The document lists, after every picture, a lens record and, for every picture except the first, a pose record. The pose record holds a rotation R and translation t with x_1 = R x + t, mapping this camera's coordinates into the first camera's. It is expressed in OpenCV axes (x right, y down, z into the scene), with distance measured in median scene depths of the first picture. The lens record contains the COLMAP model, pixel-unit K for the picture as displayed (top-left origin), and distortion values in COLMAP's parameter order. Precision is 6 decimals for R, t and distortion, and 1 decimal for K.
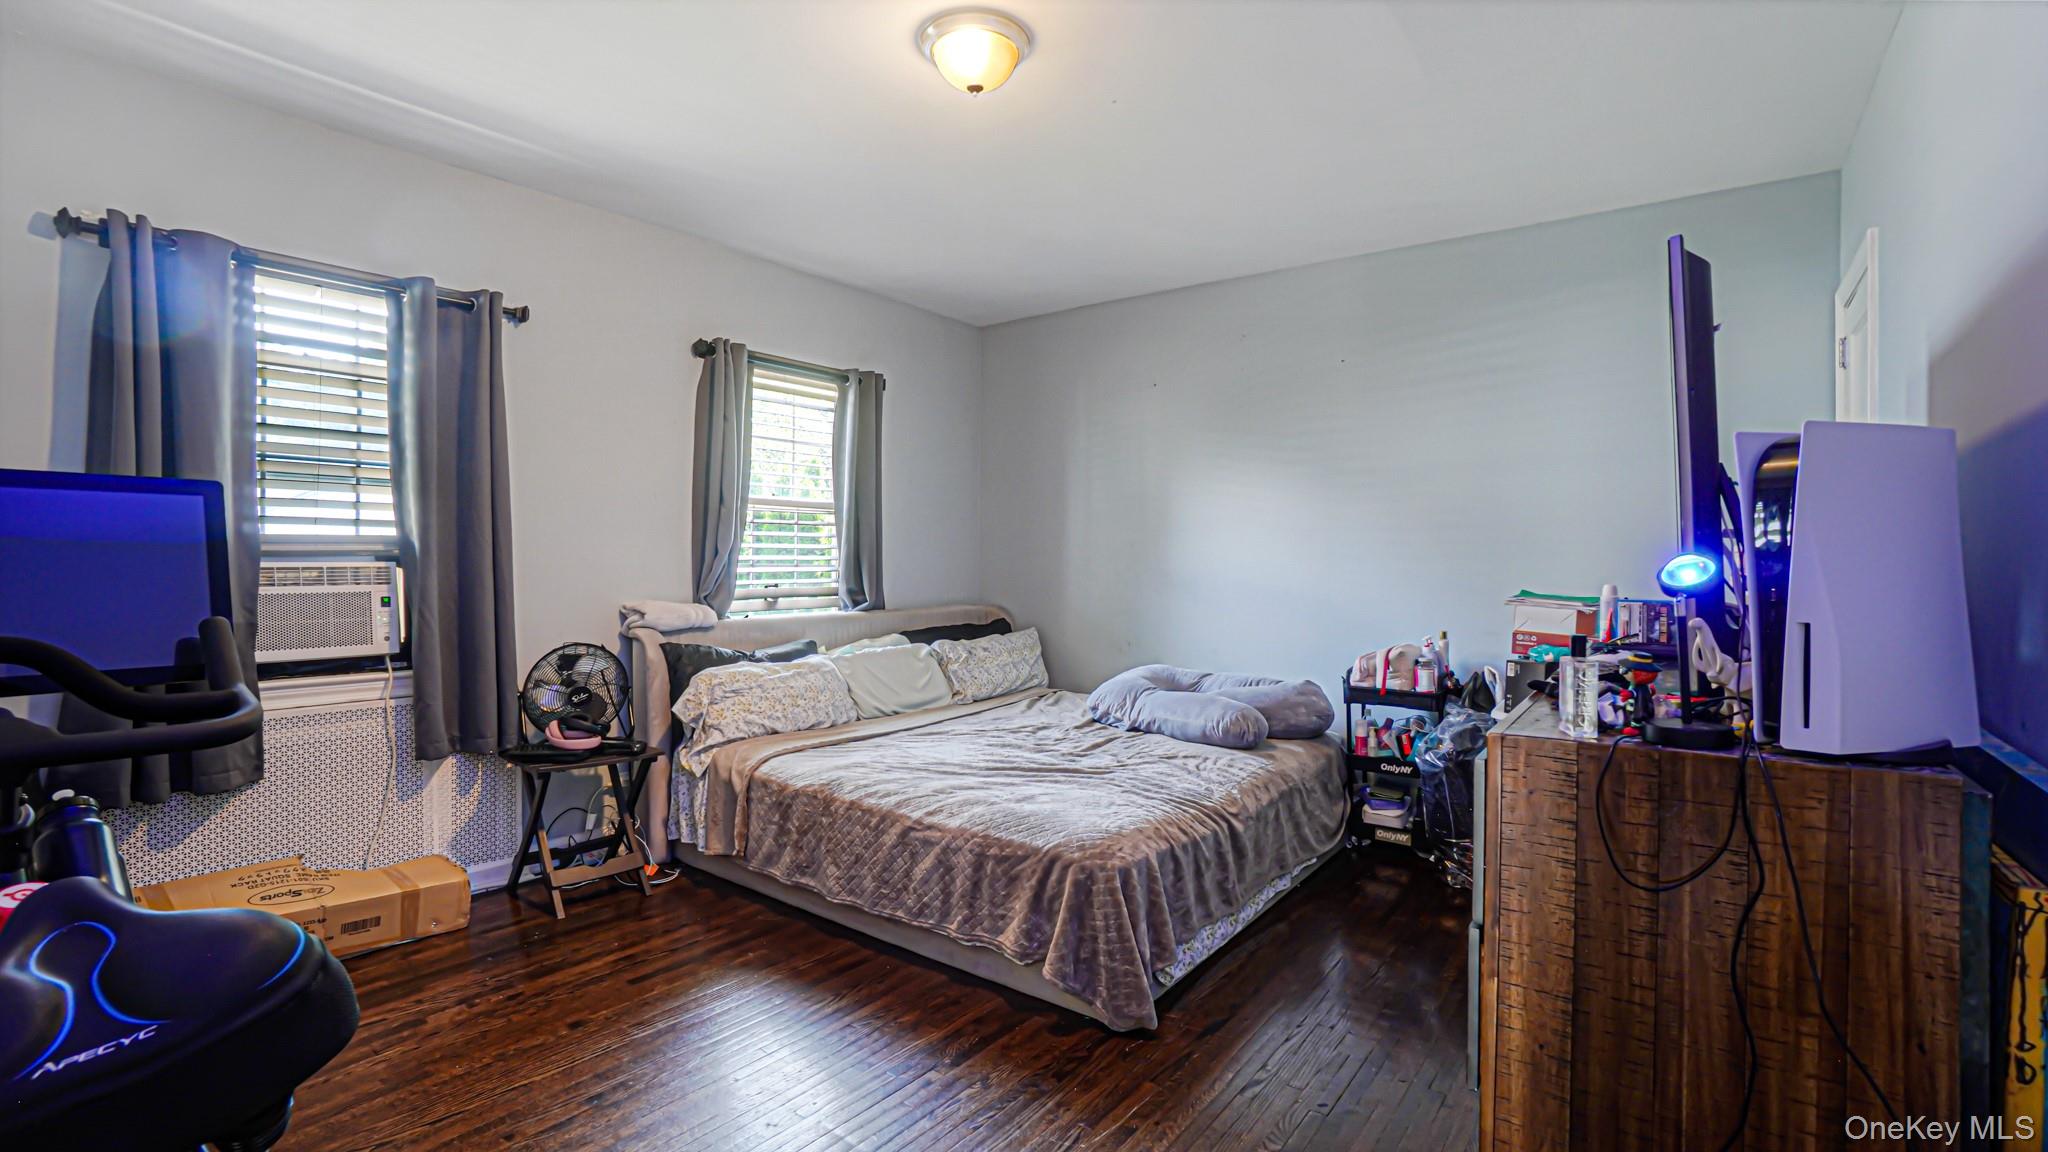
lens RADIAL K [[910.4, 0, 1024.0], [0, 910.4, 576.0], [0, 0, 1]] dist [-0.001090, 0.000079]
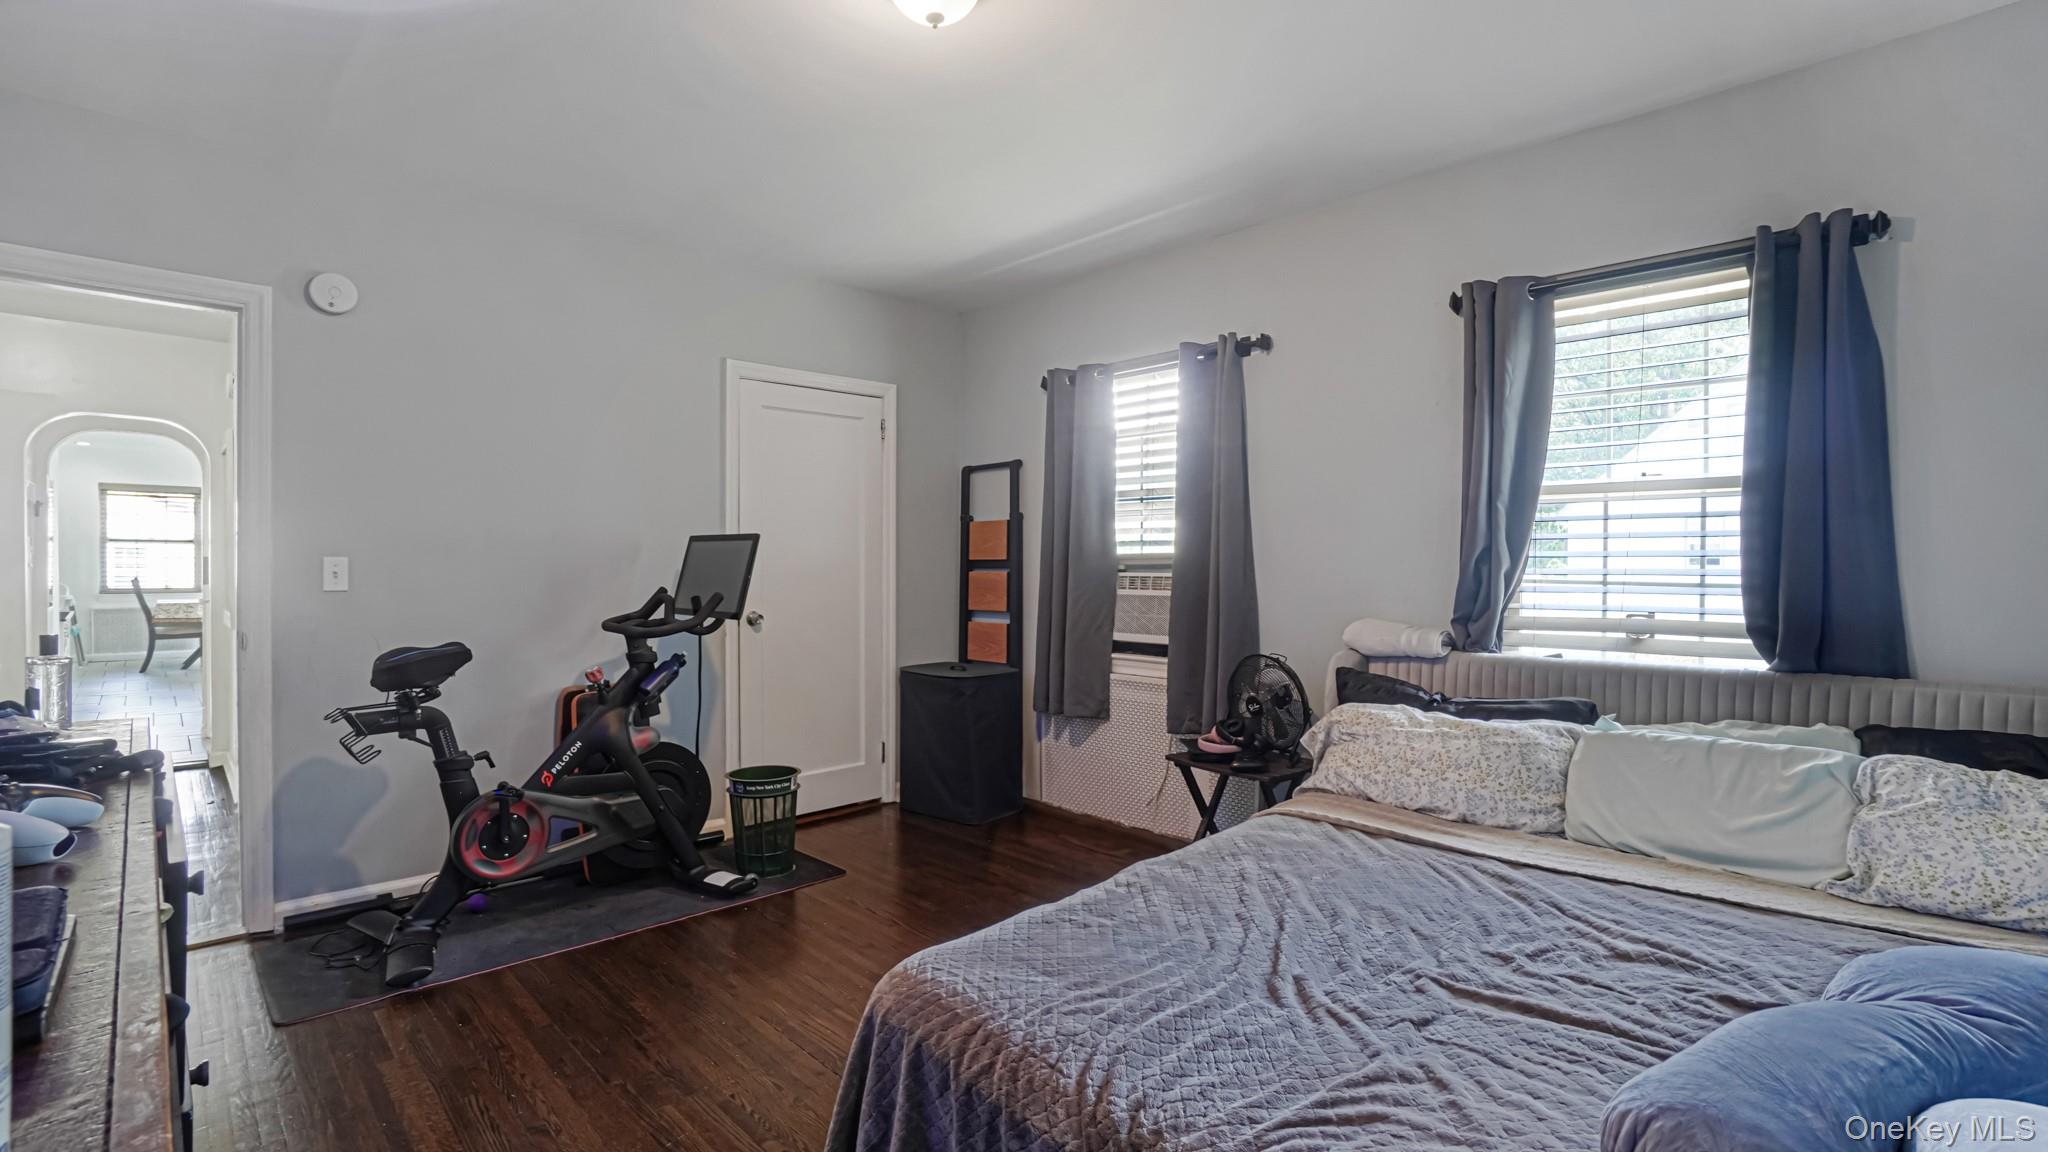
lens RADIAL K [[910.4, 0, 1024.0], [0, 910.4, 576.0], [0, 0, 1]] dist [-0.001090, 0.000079]
pose [[-0.091200, 0.006534, -0.995811, 0.597705], [-0.023426, 0.999688, 0.008705, -0.017322], [0.995557, 0.024121, -0.091019, 0.906042]]
